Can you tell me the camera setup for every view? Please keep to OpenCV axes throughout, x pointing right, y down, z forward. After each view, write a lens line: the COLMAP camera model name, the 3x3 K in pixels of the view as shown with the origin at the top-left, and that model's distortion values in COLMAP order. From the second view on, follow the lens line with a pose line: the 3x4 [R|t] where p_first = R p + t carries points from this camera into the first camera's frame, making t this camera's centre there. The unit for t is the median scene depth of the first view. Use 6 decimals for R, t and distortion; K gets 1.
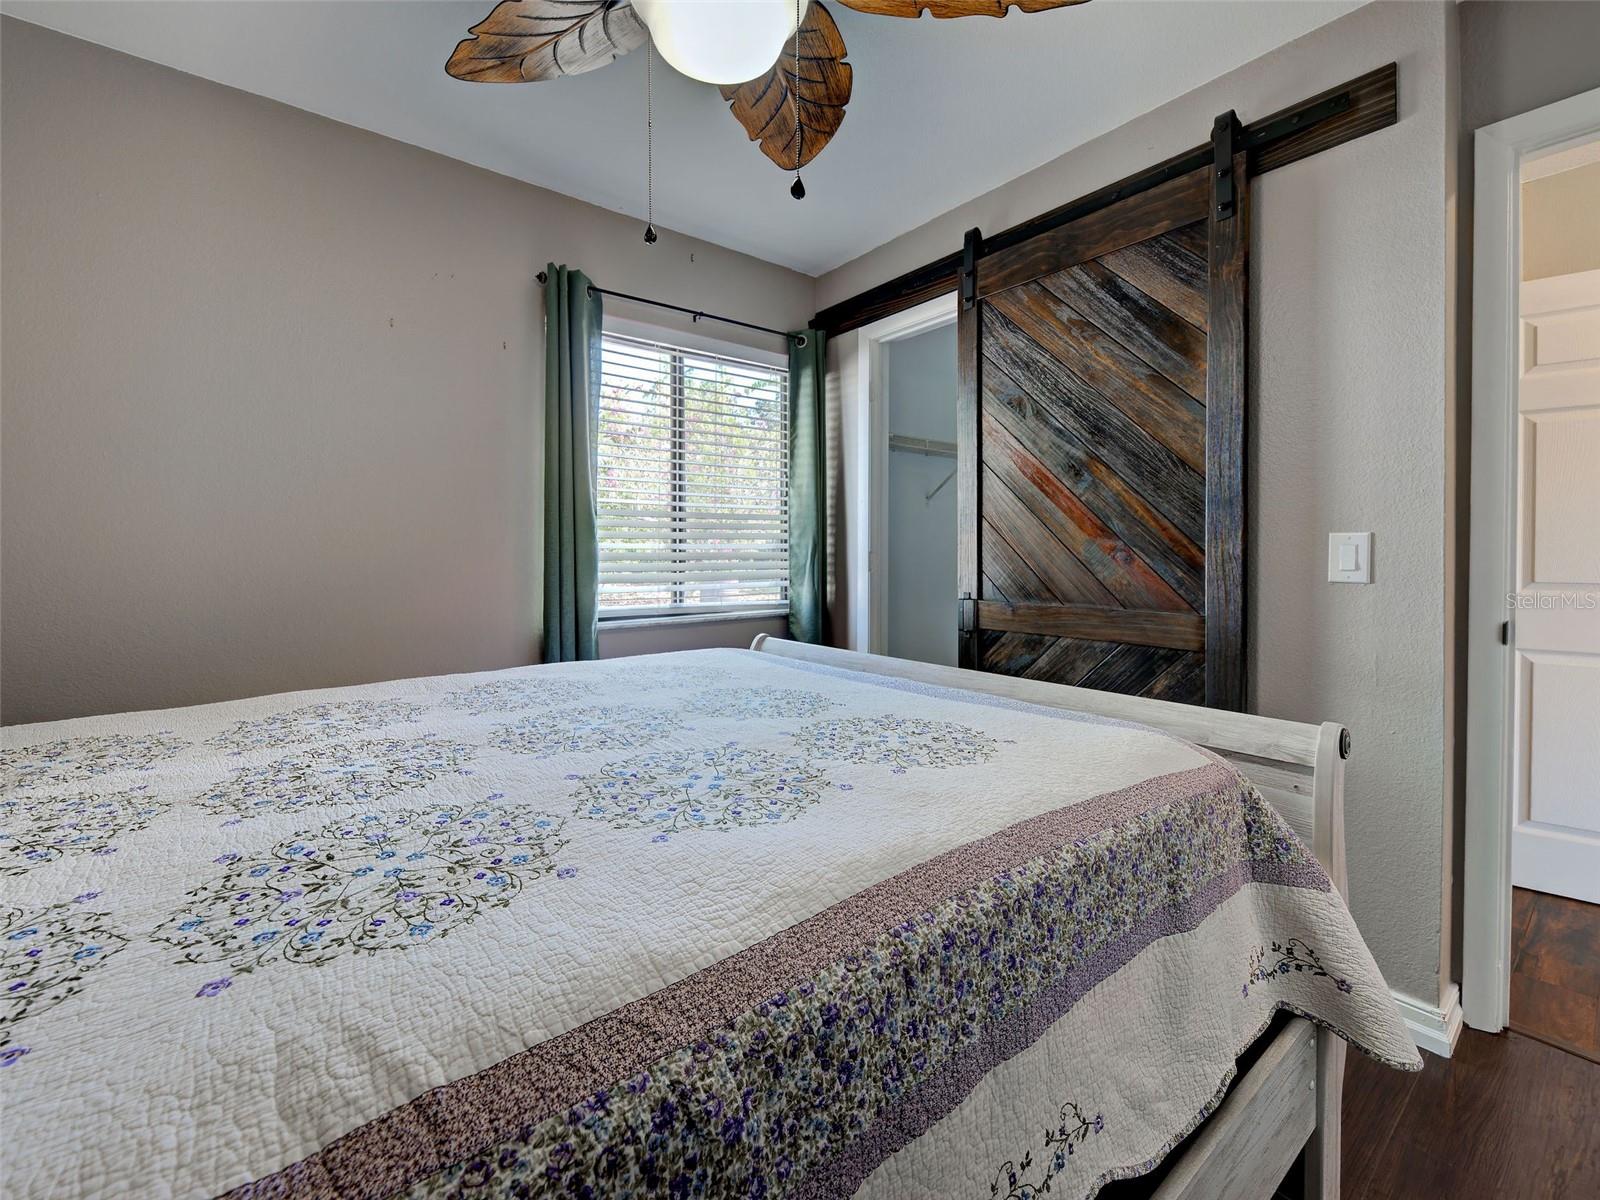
lens RADIAL K [[655.7, 0, 800.0], [0, 655.7, 600.0], [0, 0, 1]] dist [0.000226, -0.000311]
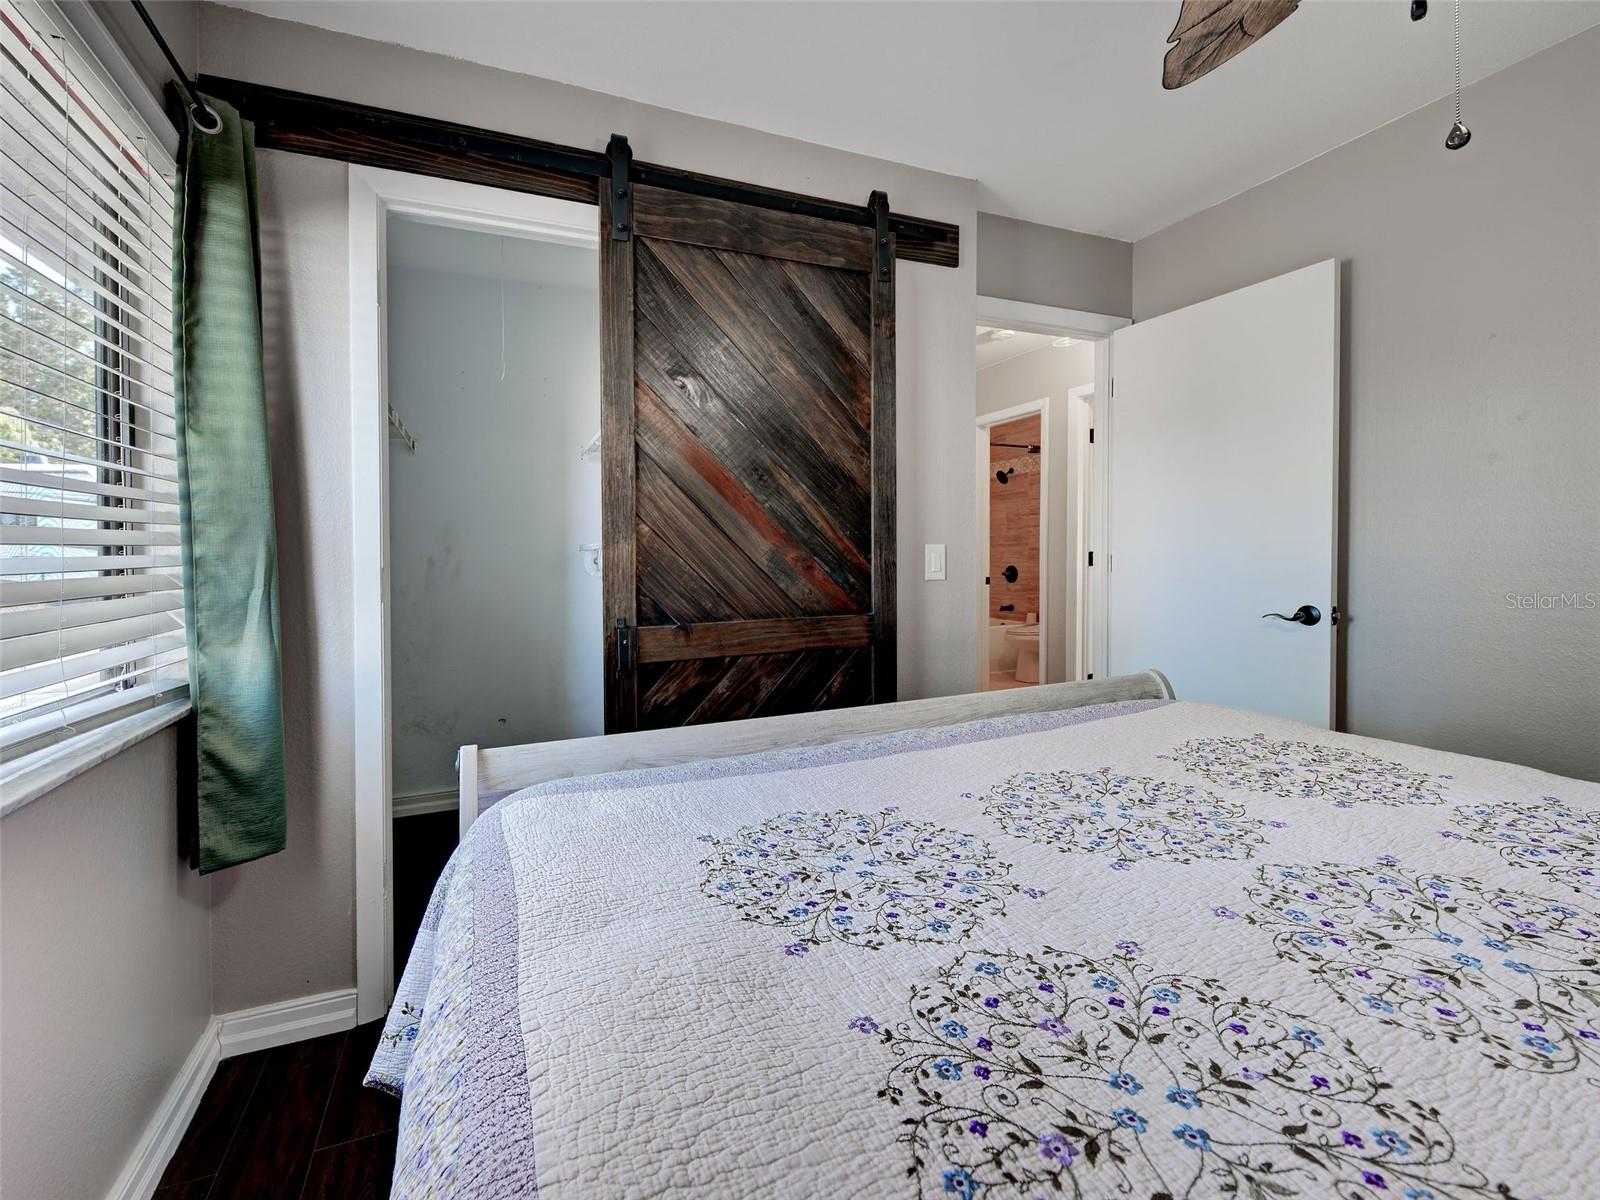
lens RADIAL K [[702.3, 0, 800.0], [0, 702.3, 600.0], [0, 0, 1]] dist [0.000966, -0.000044]
pose [[0.273525, -0.065949, 0.959601, -0.512606], [0.087066, 0.995249, 0.043582, -0.055967], [-0.957916, 0.071628, 0.277967, 0.645935]]
